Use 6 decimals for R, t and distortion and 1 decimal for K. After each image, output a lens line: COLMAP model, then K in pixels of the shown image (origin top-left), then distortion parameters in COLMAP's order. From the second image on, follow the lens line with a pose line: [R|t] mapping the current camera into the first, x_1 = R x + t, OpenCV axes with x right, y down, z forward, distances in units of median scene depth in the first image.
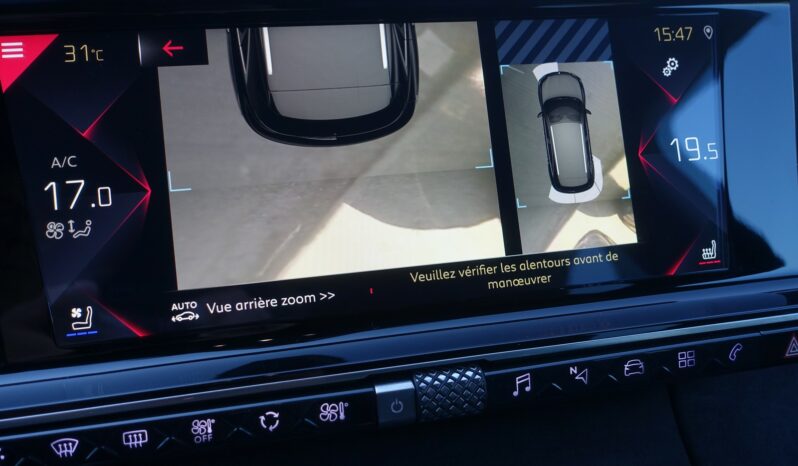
lens RADIAL K [[877.2, 0, 399.0], [0, 877.2, 233.0], [0, 0, 1]] dist [-0.002597, -0.036488]
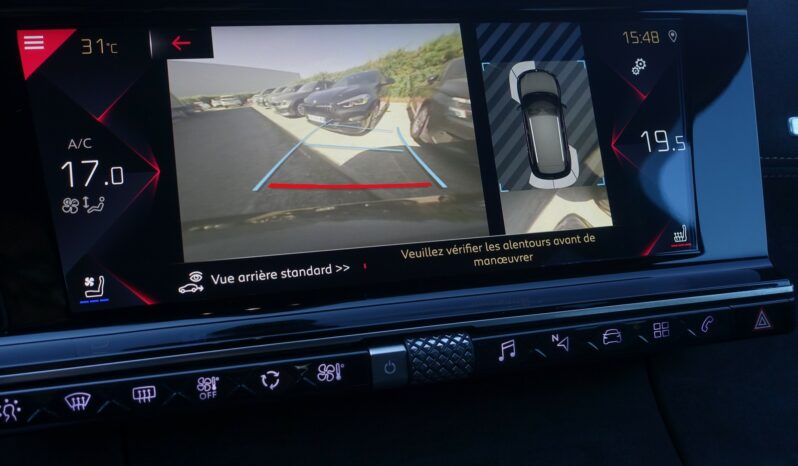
lens RADIAL K [[873.5, 0, 399.0], [0, 873.5, 233.0], [0, 0, 1]] dist [0.003326, -0.036846]
pose [[0.999885, -0.010230, 0.011179, -0.001424], [0.011085, 0.996791, -0.079276, 0.117192], [-0.010333, 0.079391, 0.996790, -0.069599]]
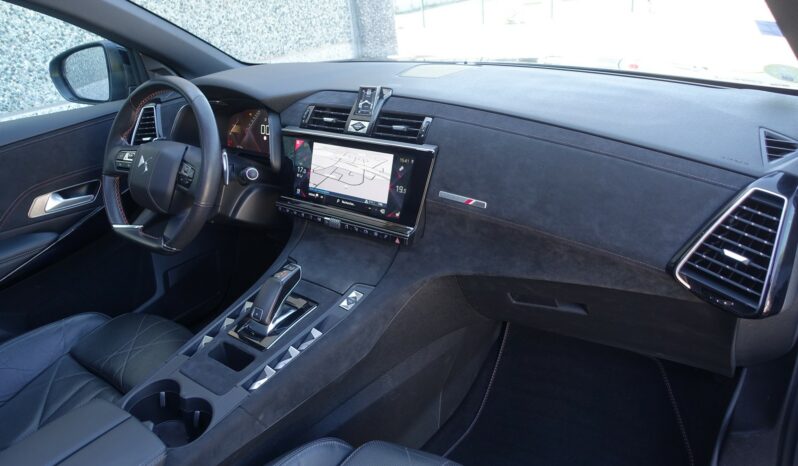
lens RADIAL K [[546.9, 0, 399.0], [0, 546.9, 233.0], [0, 0, 1]] dist [0.001365, 0.000811]
pose [[0.614426, 0.322626, -0.719996, 2.683633], [-0.136303, 0.942255, 0.305902, -0.821591], [0.777112, -0.089817, 0.622921, -0.753233]]
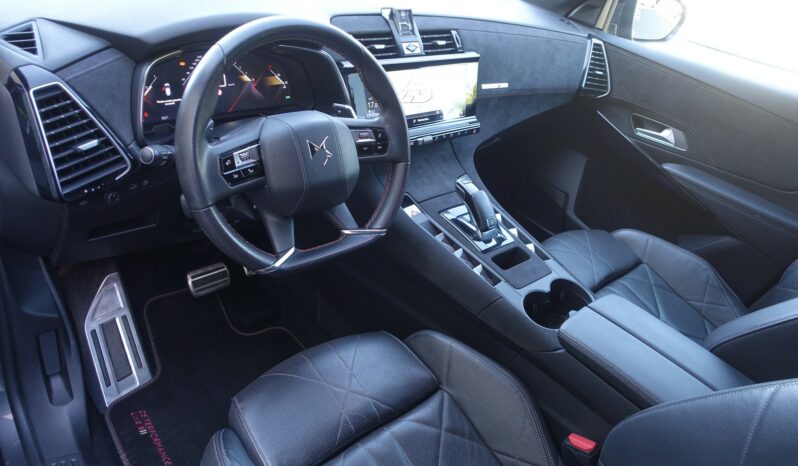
lens RADIAL K [[546.9, 0, 399.0], [0, 546.9, 233.0], [0, 0, 1]] dist [0.001365, 0.000811]
pose [[0.893515, -0.092216, 0.439462, -1.768918], [-0.058978, 0.946106, 0.318442, -0.378615], [-0.445143, -0.310451, 0.839921, -2.161060]]
